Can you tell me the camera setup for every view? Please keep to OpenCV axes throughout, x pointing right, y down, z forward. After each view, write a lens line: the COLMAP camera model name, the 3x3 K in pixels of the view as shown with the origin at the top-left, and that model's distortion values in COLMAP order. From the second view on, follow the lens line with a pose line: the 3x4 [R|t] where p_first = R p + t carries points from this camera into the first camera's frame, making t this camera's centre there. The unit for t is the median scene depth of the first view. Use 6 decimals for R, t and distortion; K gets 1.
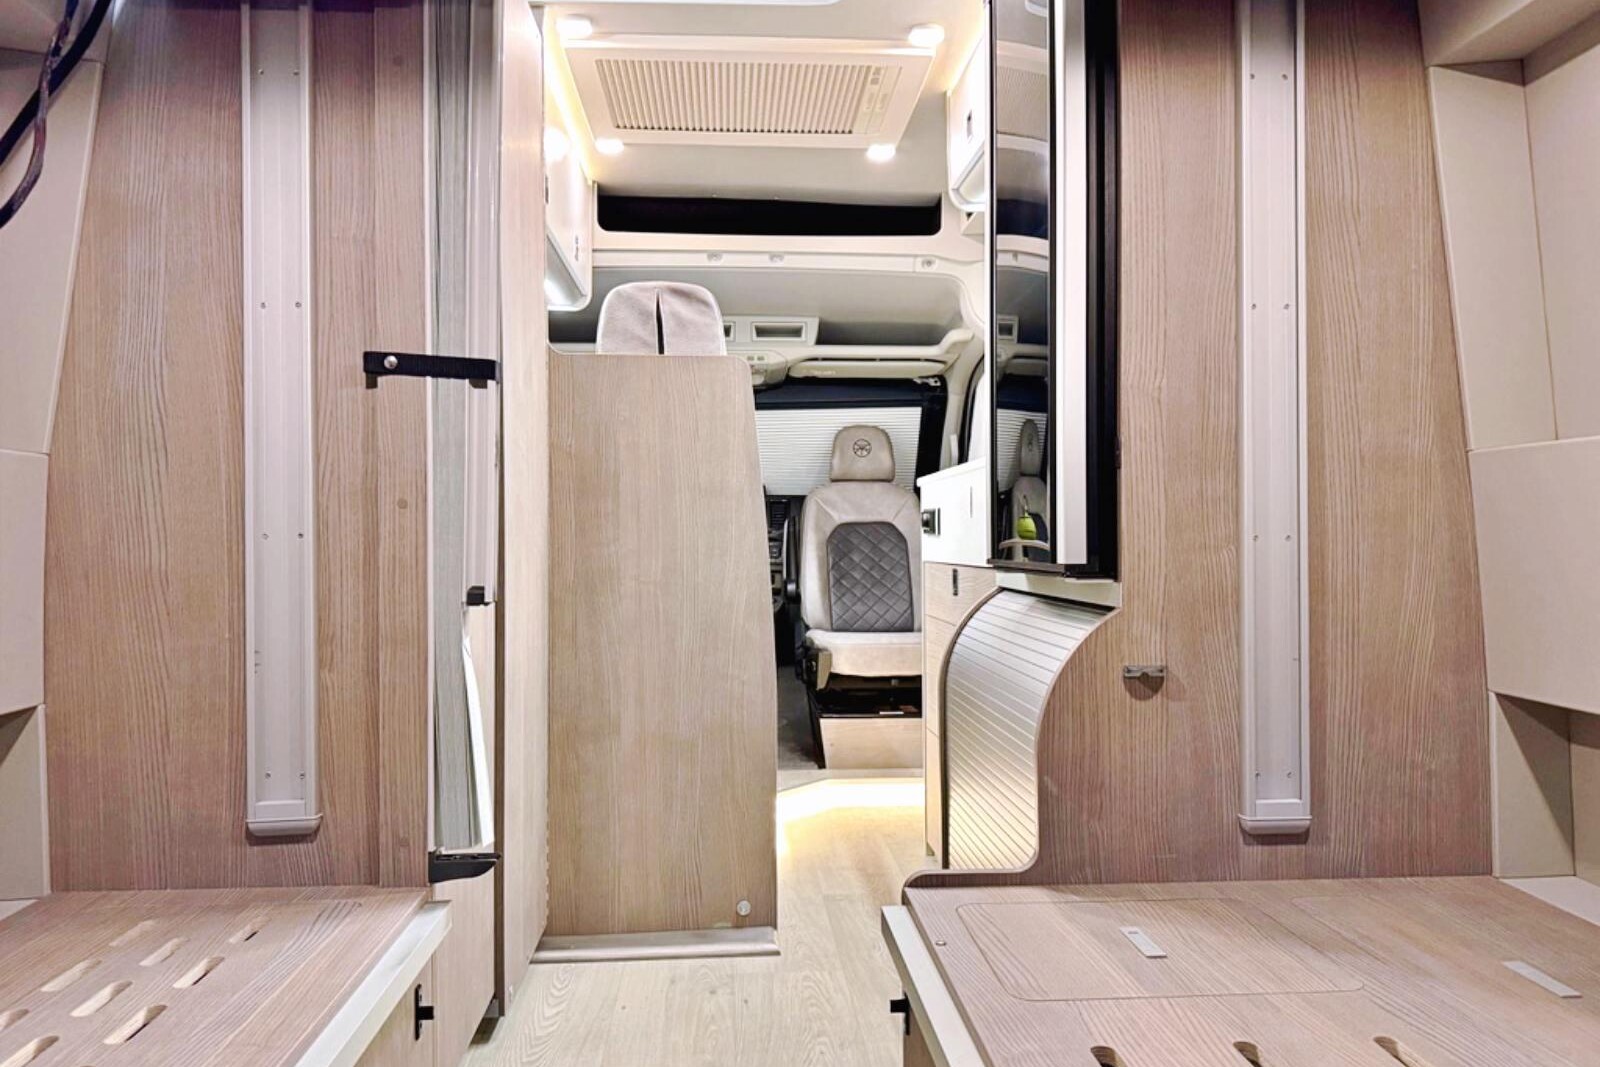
lens RADIAL K [[1080.4, 0, 800.0], [0, 1080.4, 533.5], [0, 0, 1]] dist [0.077070, -0.078930]
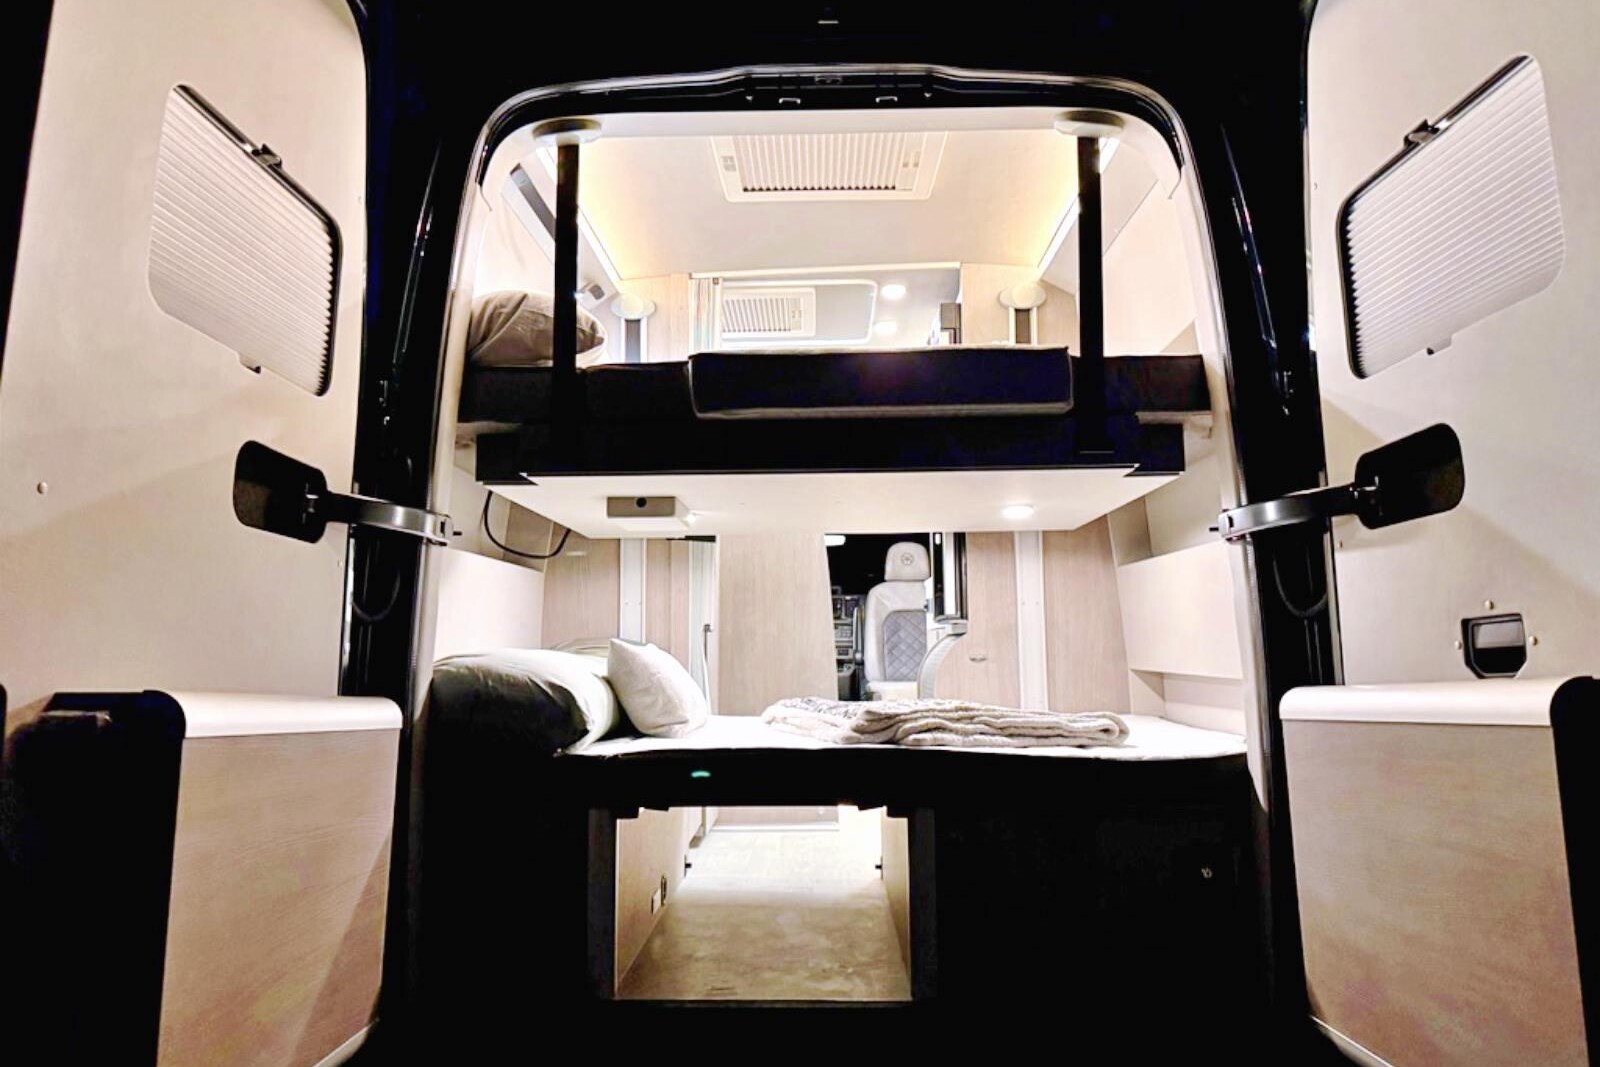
lens RADIAL K [[1080.4, 0, 800.0], [0, 1080.4, 533.5], [0, 0, 1]] dist [0.077070, -0.078930]
pose [[0.995882, -0.011749, -0.089889, 0.106591], [0.002753, 0.995028, -0.099554, 0.067779], [0.090612, 0.098897, 0.990964, -1.119761]]
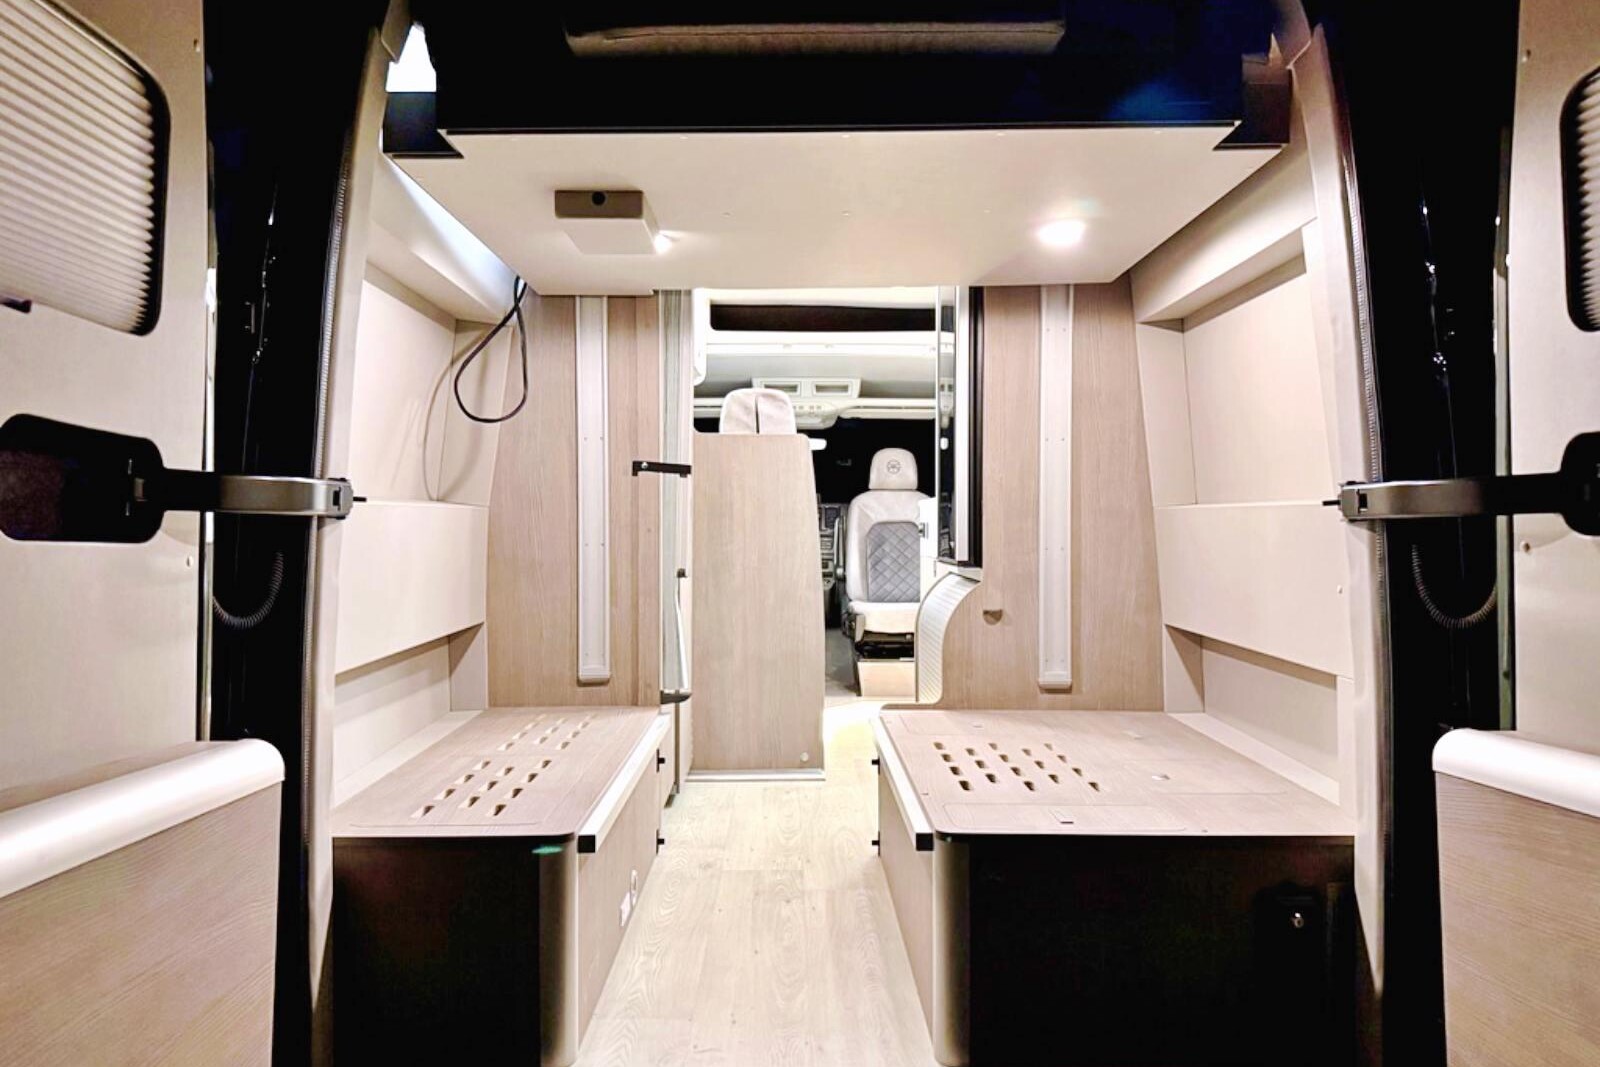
lens RADIAL K [[1080.4, 0, 800.0], [0, 1080.4, 533.5], [0, 0, 1]] dist [0.077070, -0.078930]
pose [[0.998320, 0.006101, -0.057613, 0.046029], [-0.005249, 0.999875, 0.014942, -0.042124], [0.057697, -0.014614, 0.998227, -0.866711]]
